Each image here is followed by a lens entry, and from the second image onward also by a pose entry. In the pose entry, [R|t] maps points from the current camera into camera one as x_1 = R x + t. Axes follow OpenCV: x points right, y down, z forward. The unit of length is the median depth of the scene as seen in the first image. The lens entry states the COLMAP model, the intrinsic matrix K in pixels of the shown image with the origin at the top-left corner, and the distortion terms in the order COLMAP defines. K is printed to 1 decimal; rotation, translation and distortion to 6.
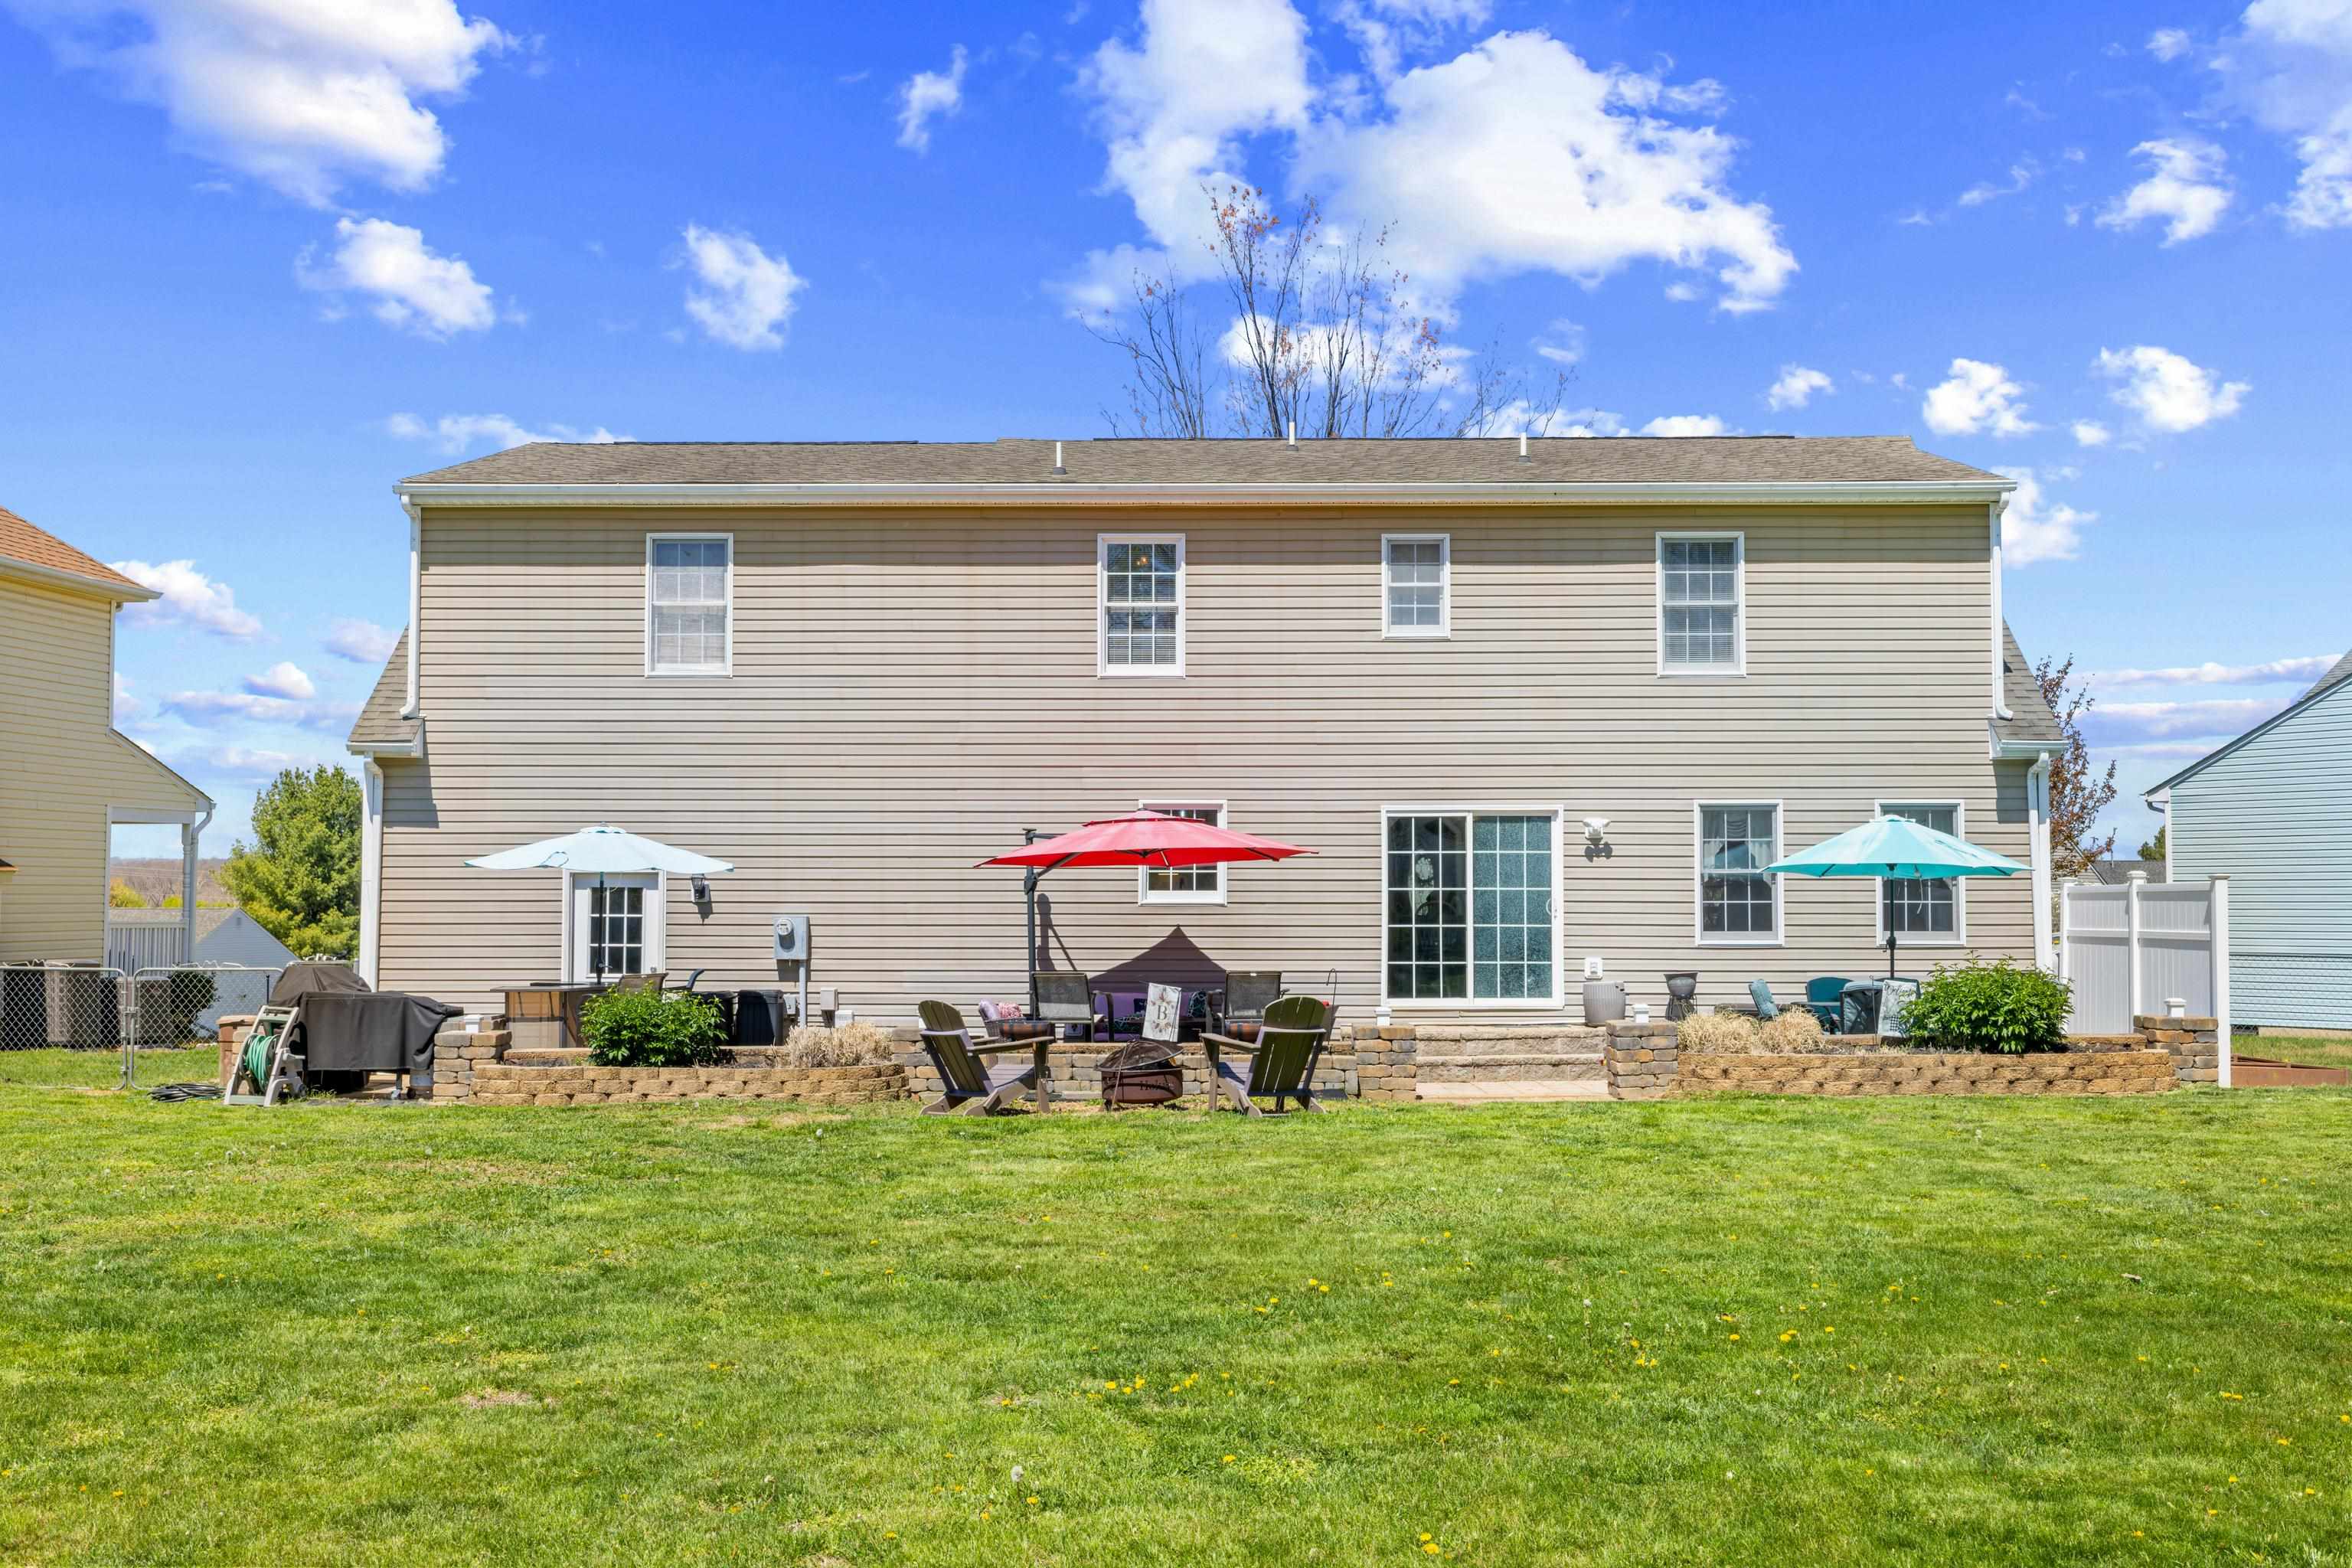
lens RADIAL K [[2336.9, 0, 1176.0], [0, 2336.9, 784.0], [0, 0, 1]] dist [-0.000158, -0.002133]
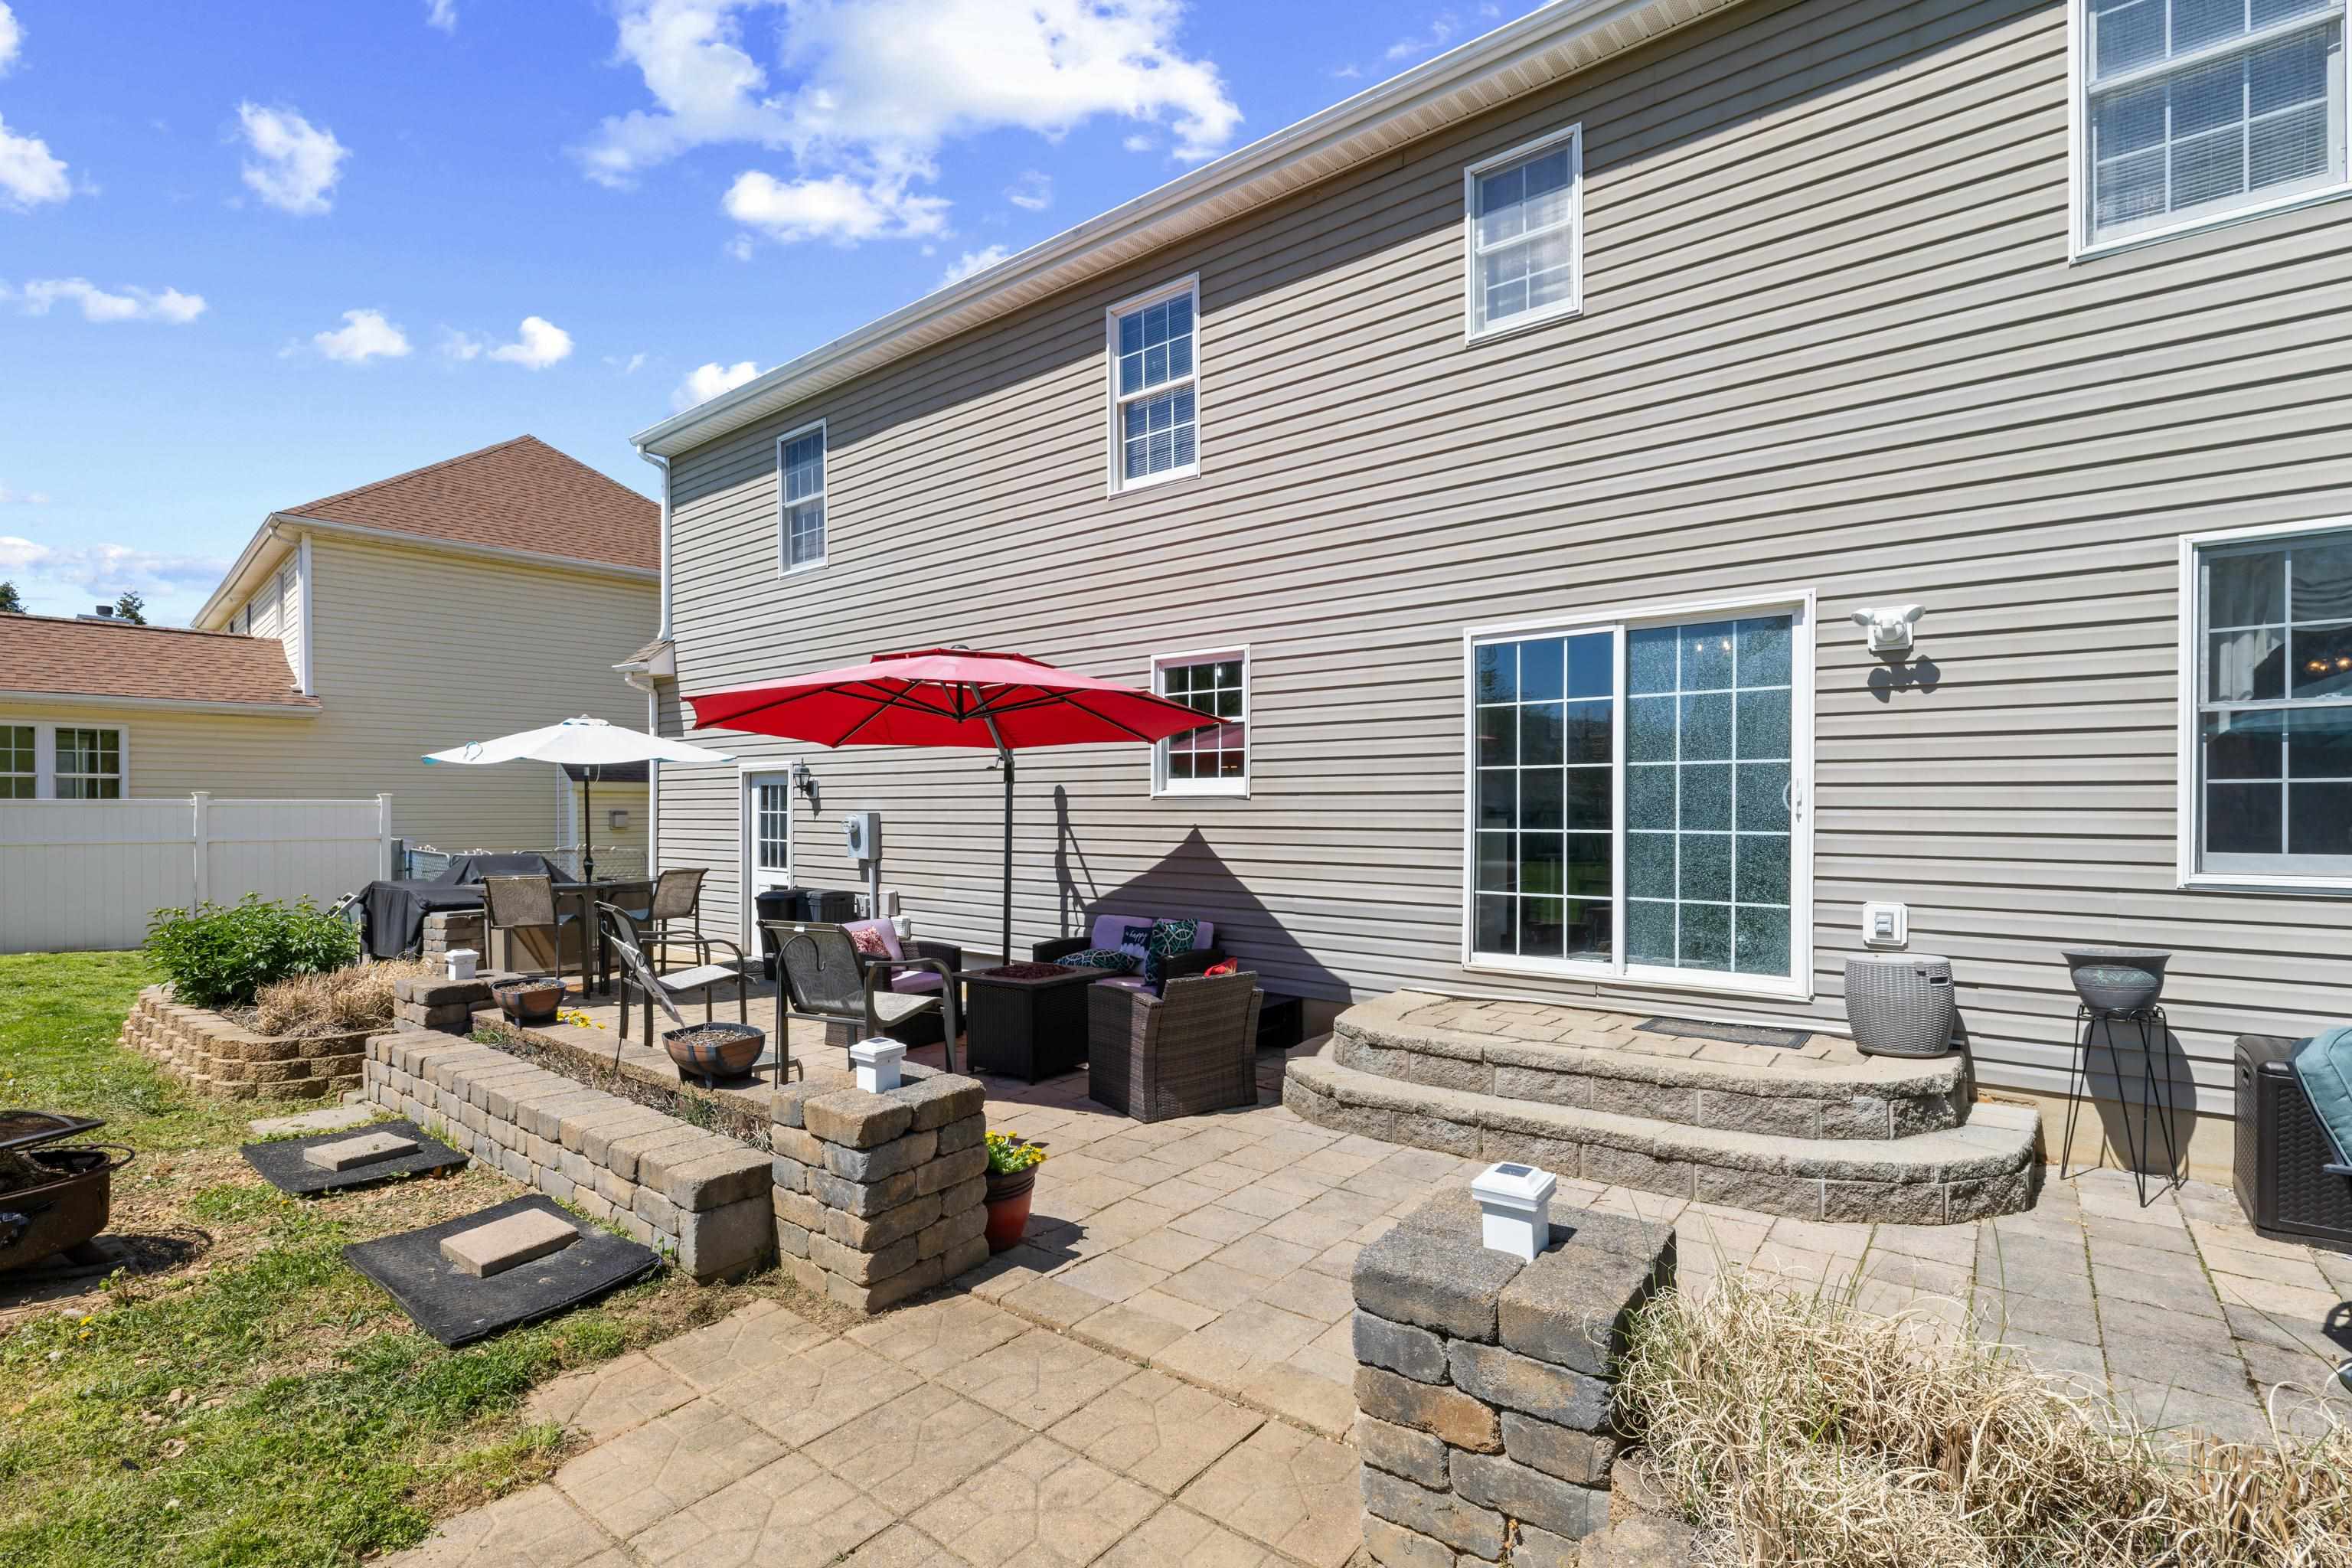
lens RADIAL K [[1058.0, 0, 1173.5], [0, 1058.0, 813.5], [0, 0, 1]] dist [-0.003660, -0.000126]
pose [[0.794759, 0.001742, -0.606922, 0.193064], [0.030108, 0.998652, 0.042292, 0.042655], [0.606178, -0.051885, 0.793635, 0.738233]]
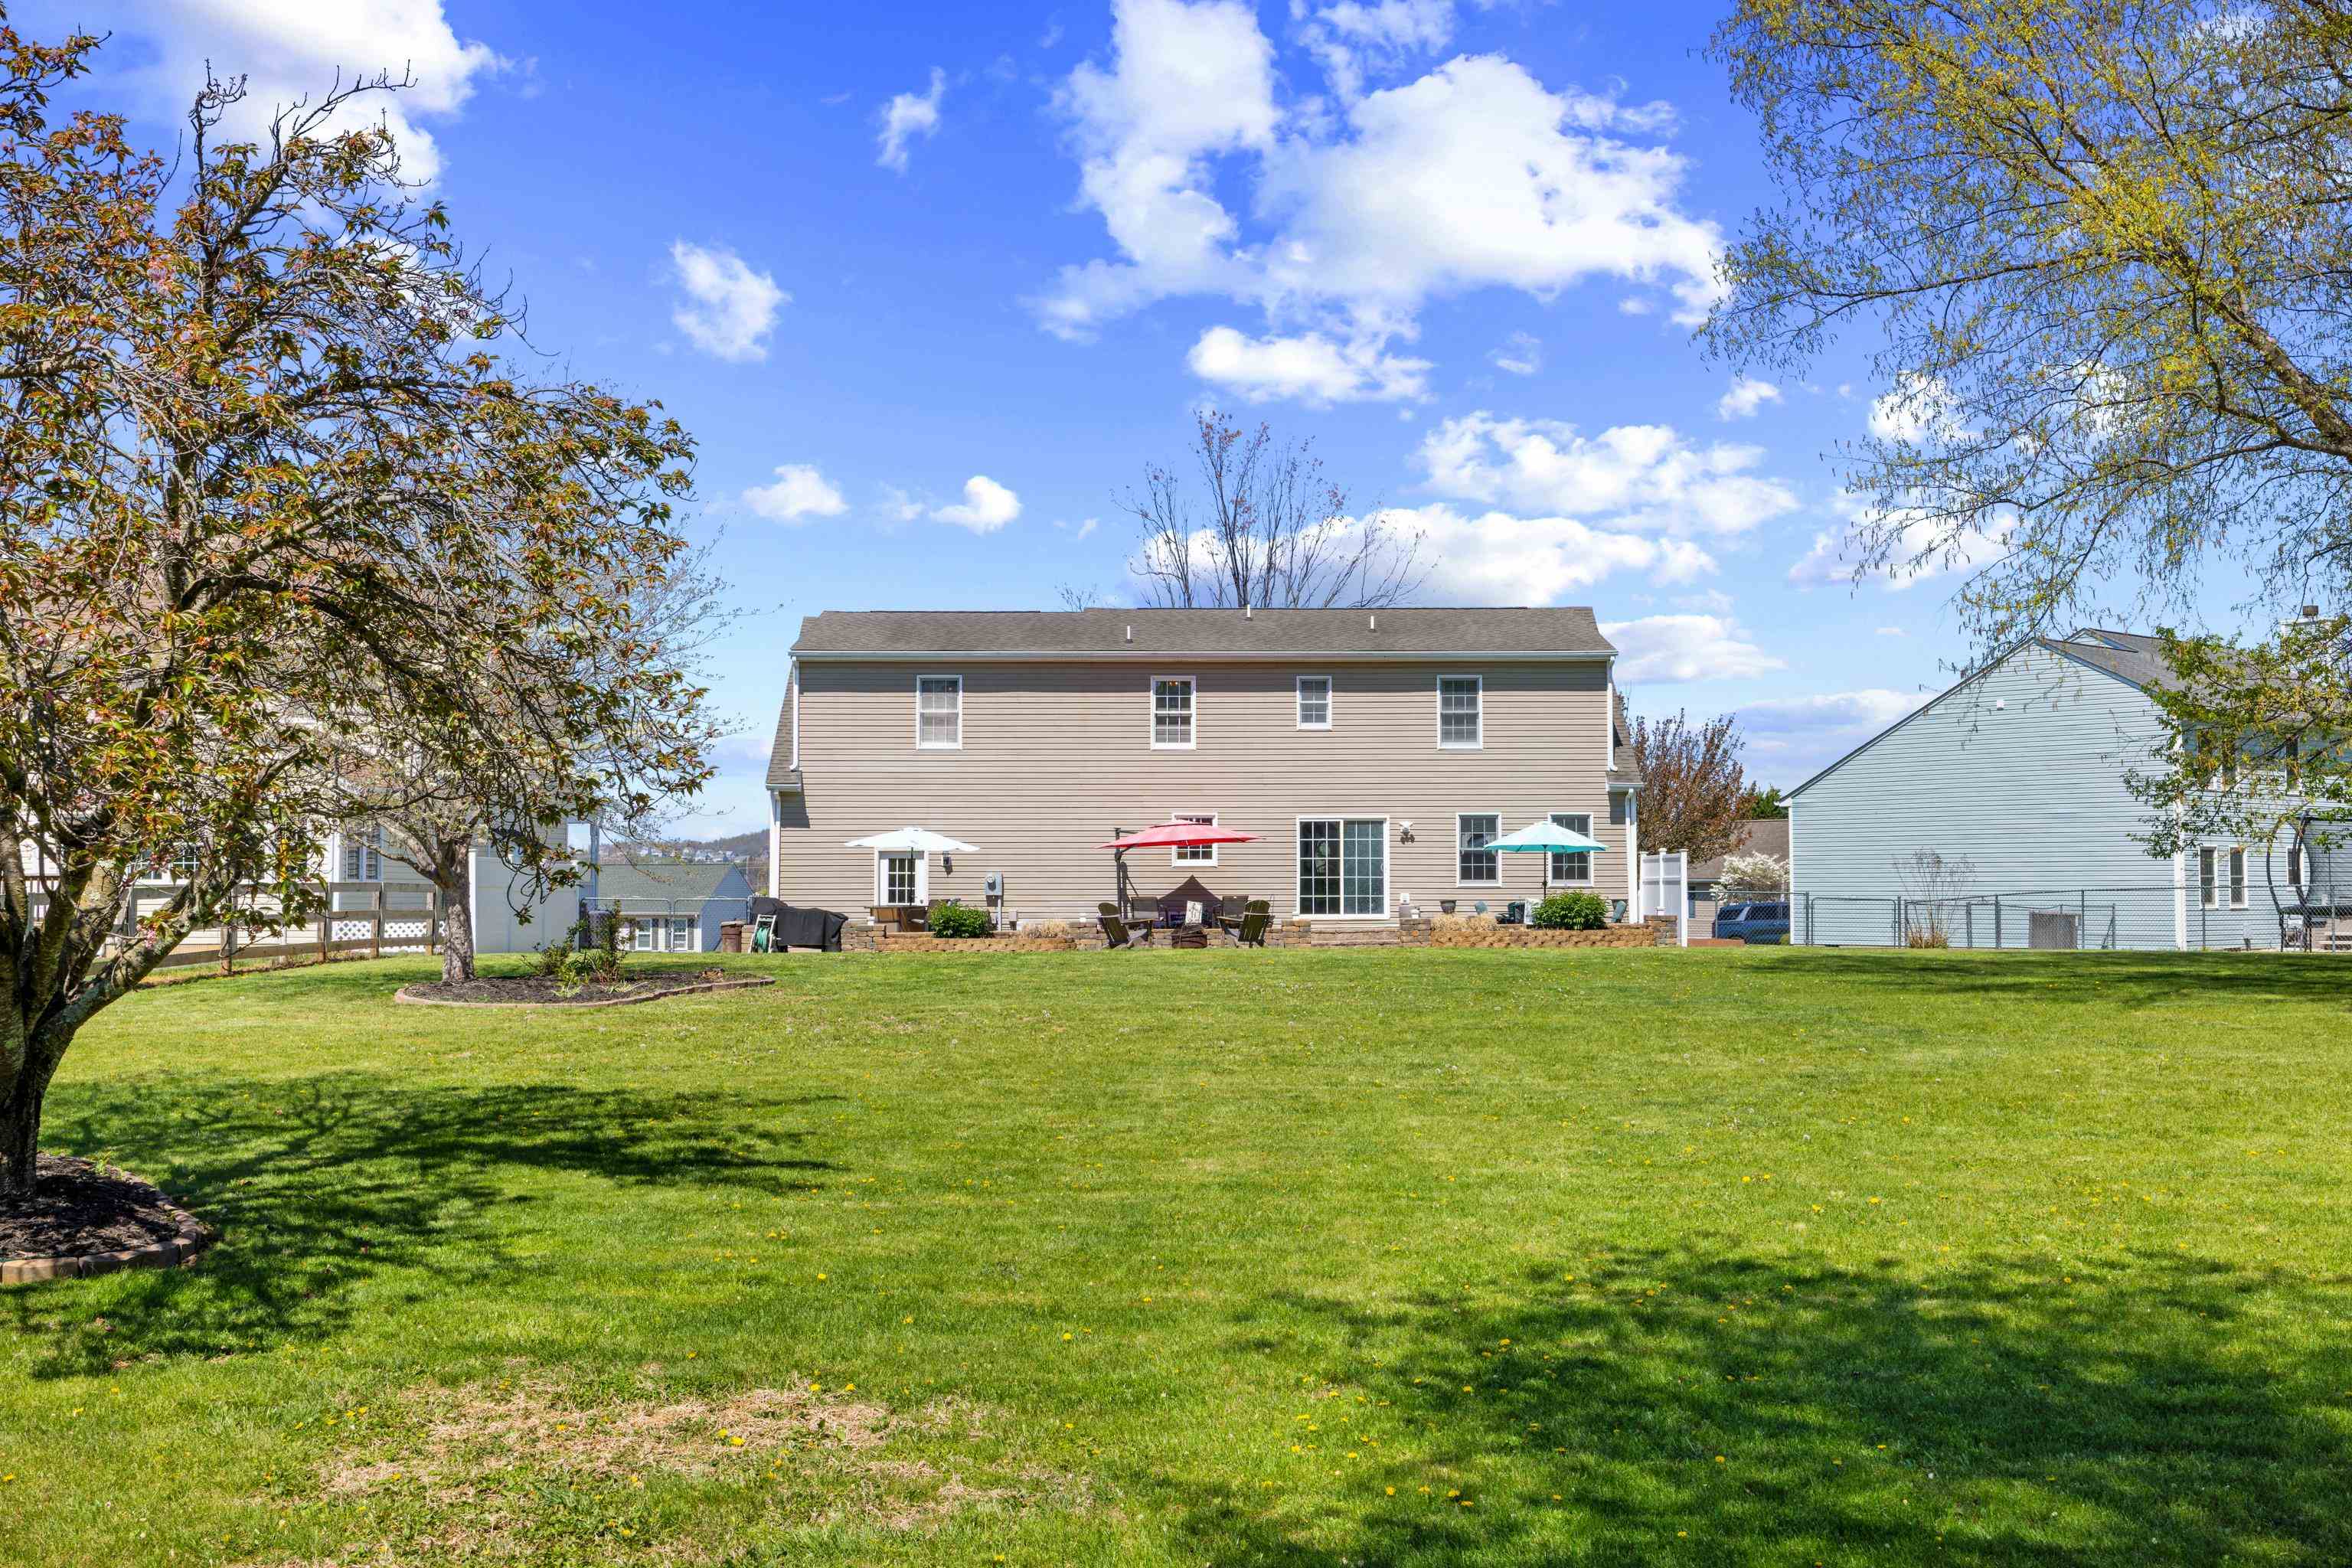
lens RADIAL K [[2336.9, 0, 1176.0], [0, 2336.9, 784.0], [0, 0, 1]] dist [-0.000158, -0.002133]
pose [[0.999586, -0.001138, 0.028743, -0.068793], [0.000958, 0.999980, 0.006264, -0.029576], [-0.028750, -0.006234, 0.999567, -0.947053]]
